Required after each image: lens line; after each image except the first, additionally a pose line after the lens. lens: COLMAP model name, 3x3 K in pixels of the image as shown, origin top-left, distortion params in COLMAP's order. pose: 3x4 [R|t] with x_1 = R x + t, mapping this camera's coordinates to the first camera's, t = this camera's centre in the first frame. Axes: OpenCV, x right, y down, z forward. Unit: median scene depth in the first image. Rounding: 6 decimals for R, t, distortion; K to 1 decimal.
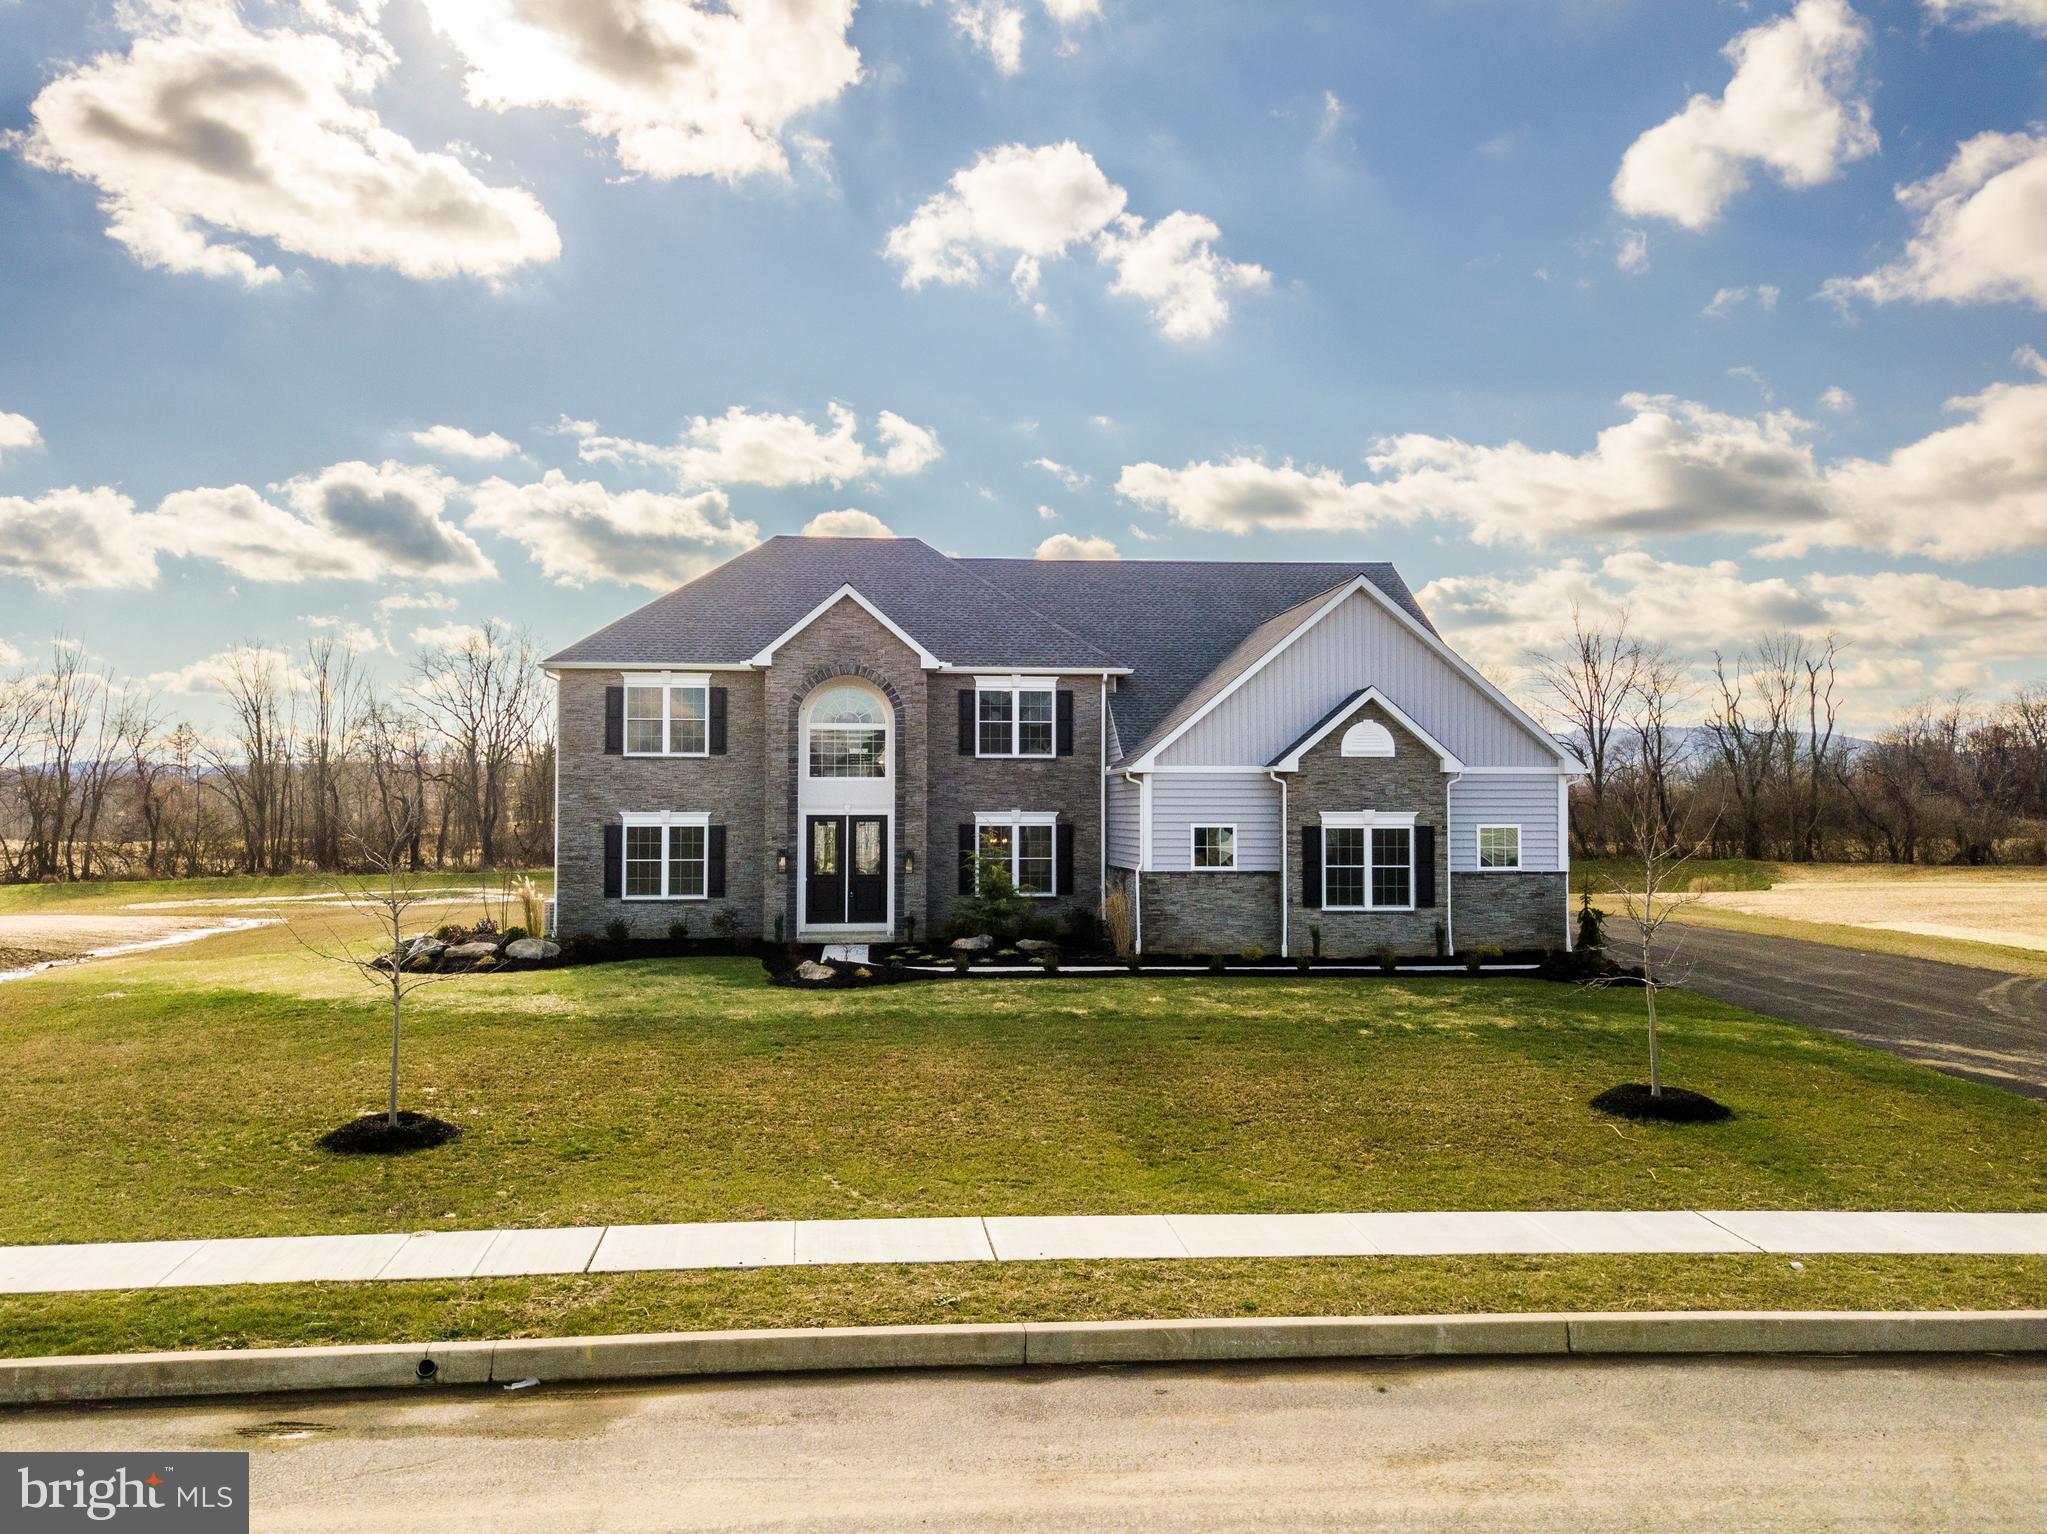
lens RADIAL K [[1555.9, 0, 1026.7], [0, 1555.9, 777.5], [0, 0, 1]] dist [0.034608, -0.004281]
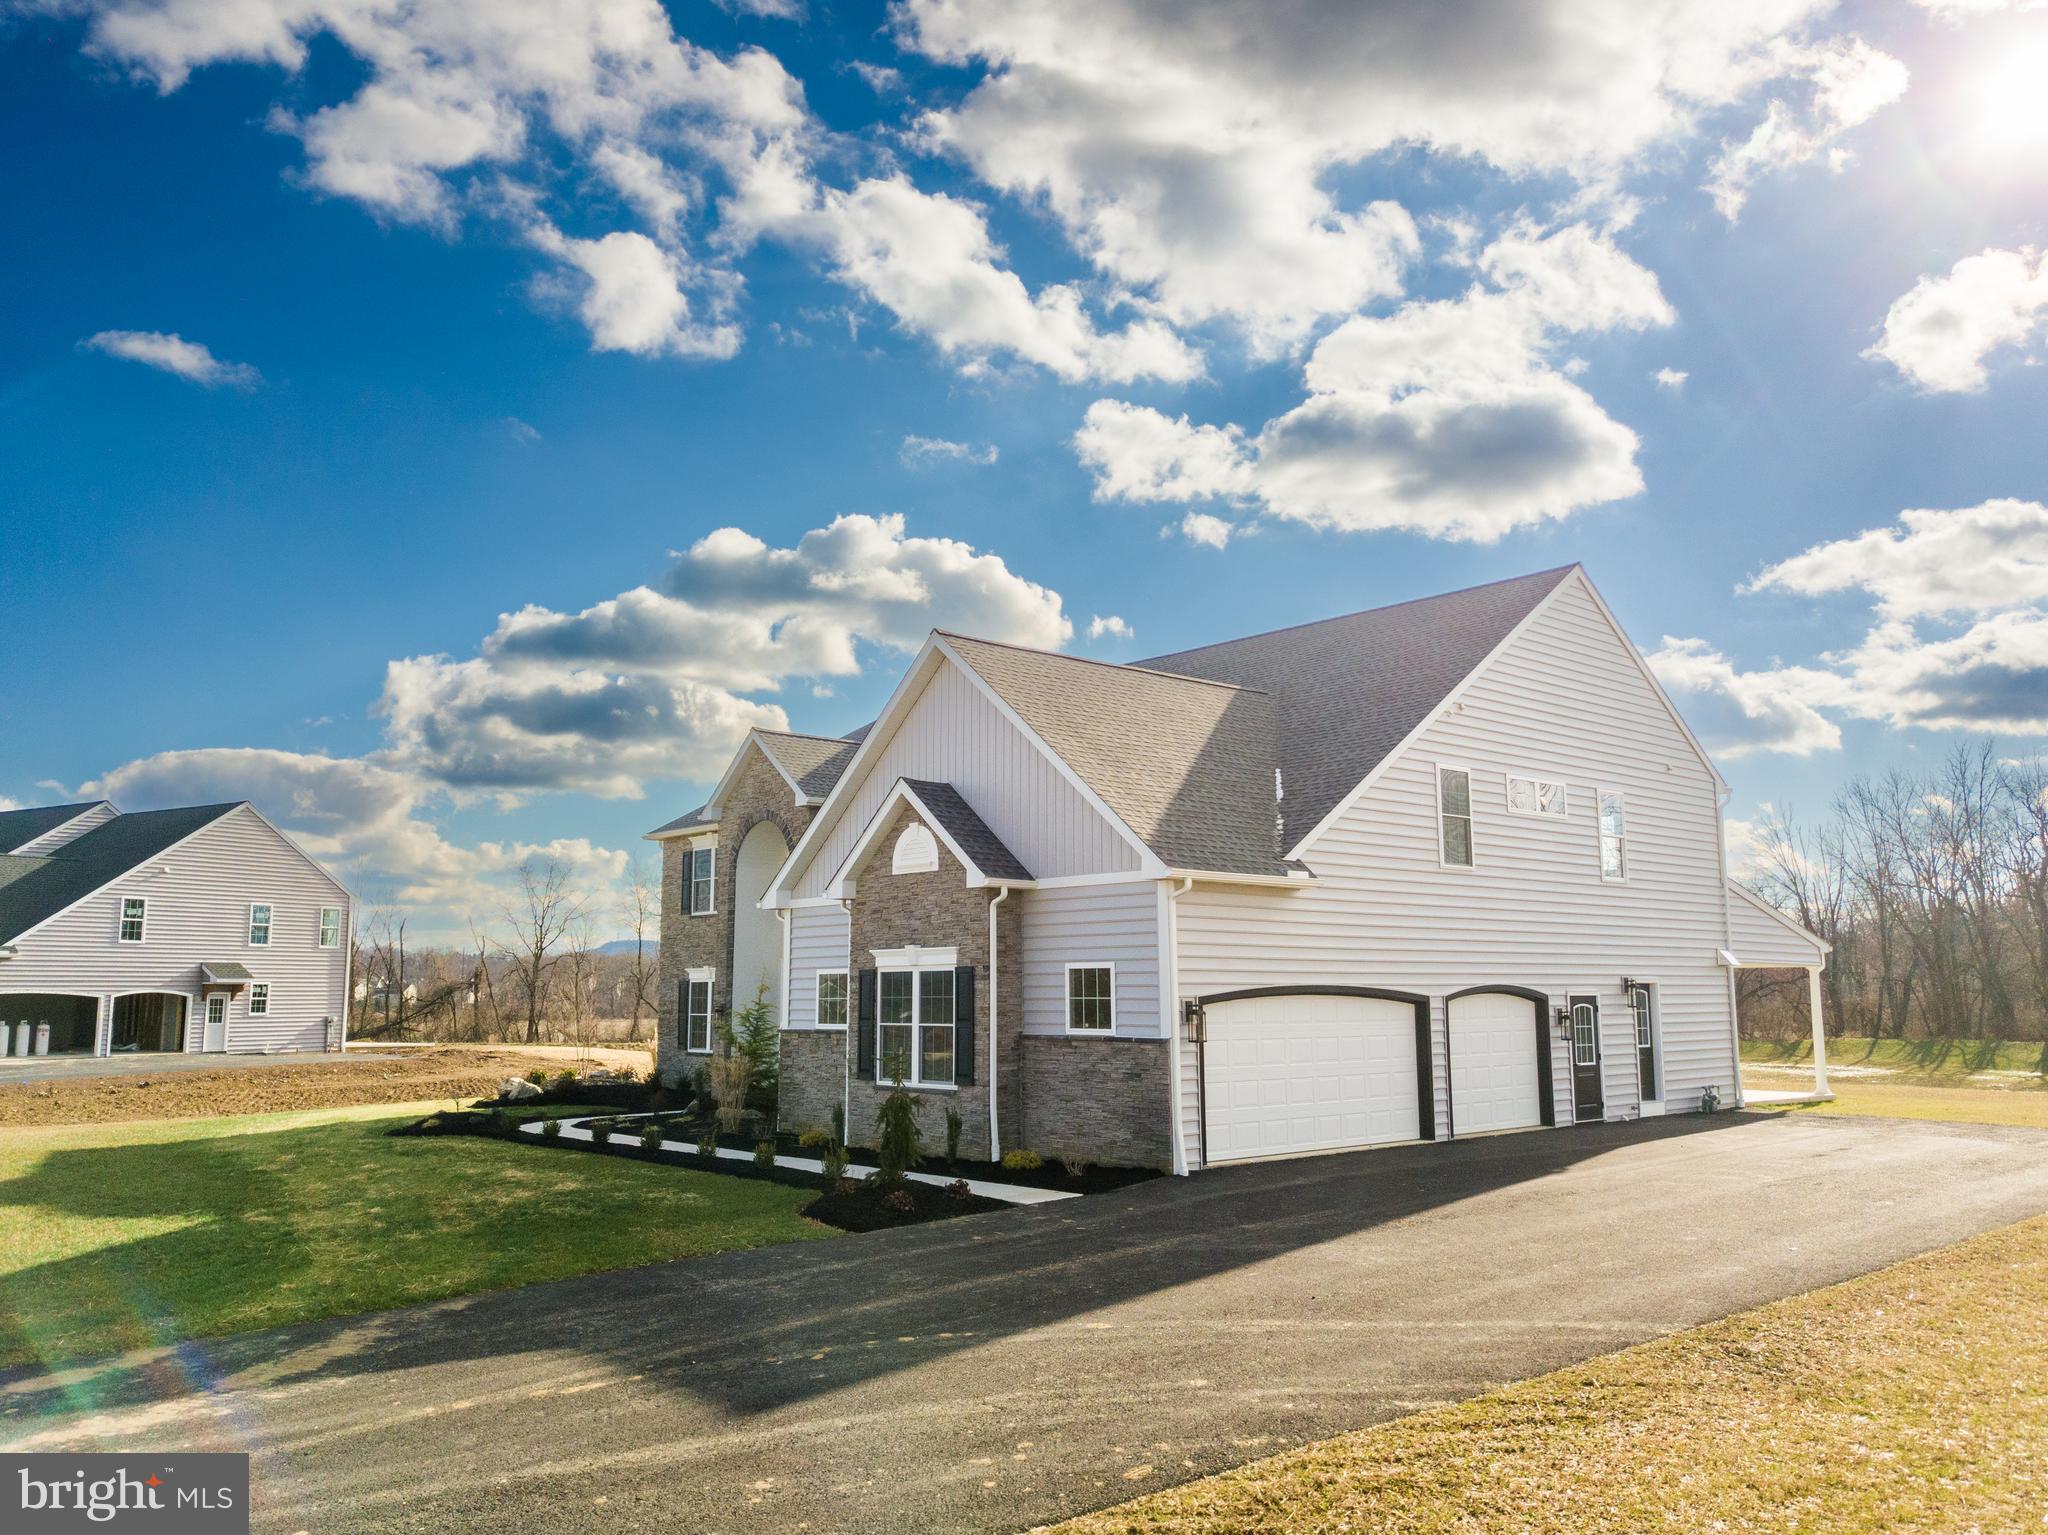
lens RADIAL K [[1556.7, 0, 1024.0], [0, 1556.7, 758.6], [0, 0, 1]] dist [0.034608, -0.004281]
pose [[0.602691, -0.123632, -0.788339, 0.751779], [0.028905, 0.990659, -0.133263, 0.029563], [0.797451, 0.057529, 0.600635, 0.545214]]
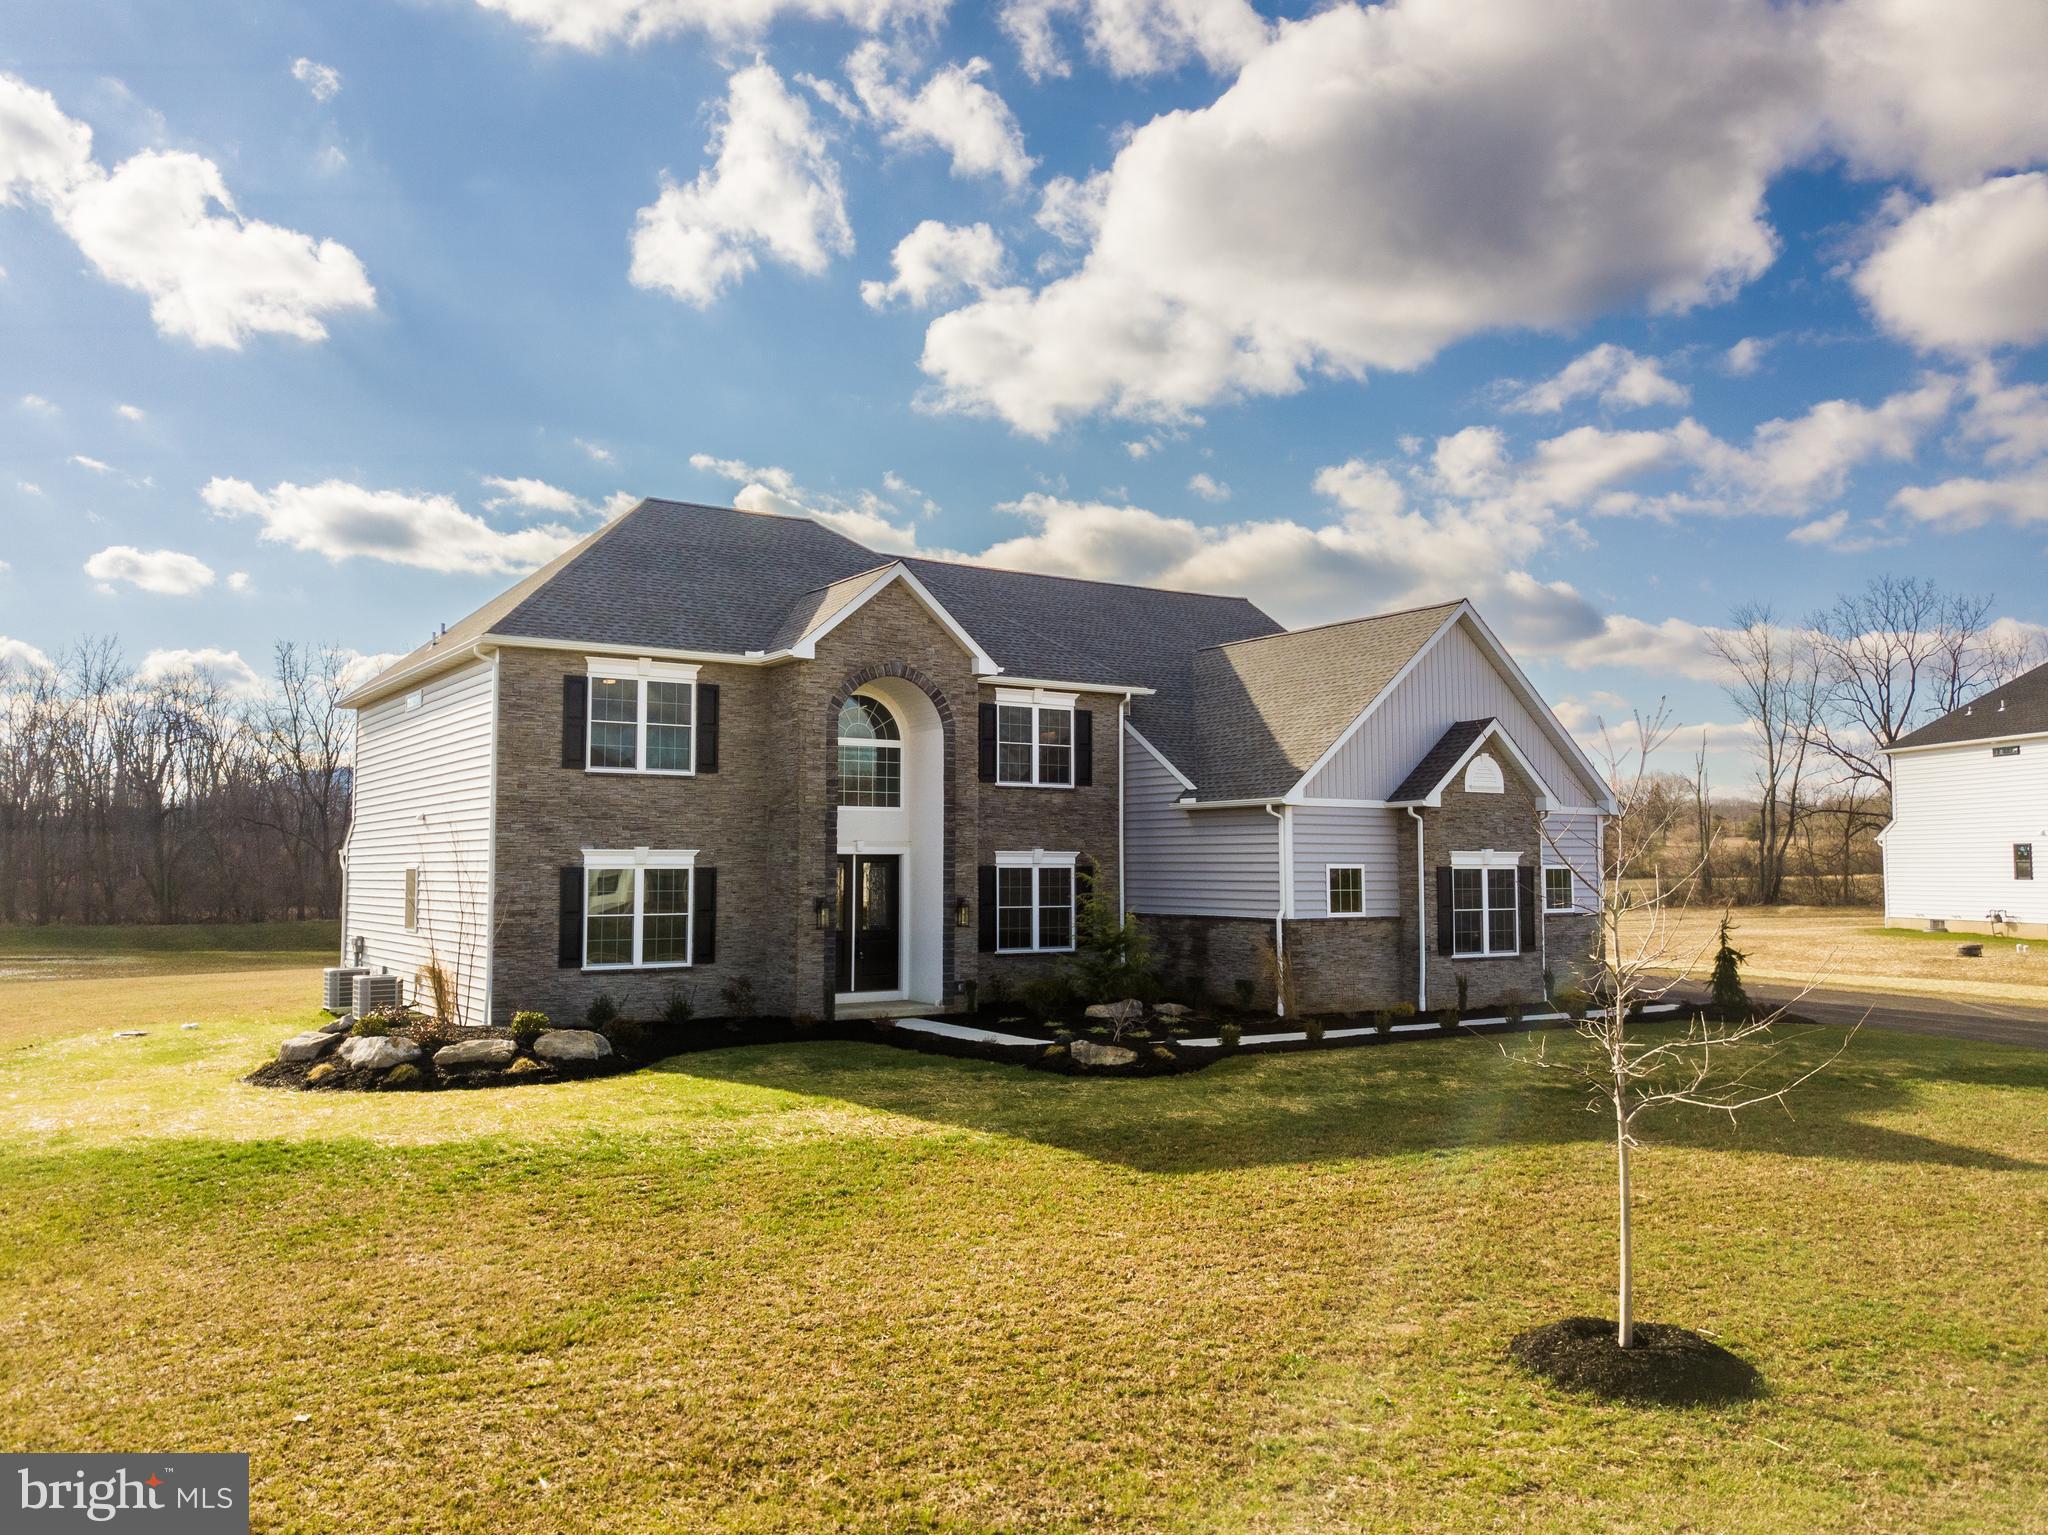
lens RADIAL K [[1556.7, 0, 976.5], [0, 1556.7, 780.0], [0, 0, 1]] dist [0.034608, -0.004281]
pose [[0.885735, 0.026575, 0.463429, -0.442626], [-0.010594, 0.999257, -0.037055, 0.015502], [-0.464070, 0.027912, 0.885359, 0.280010]]
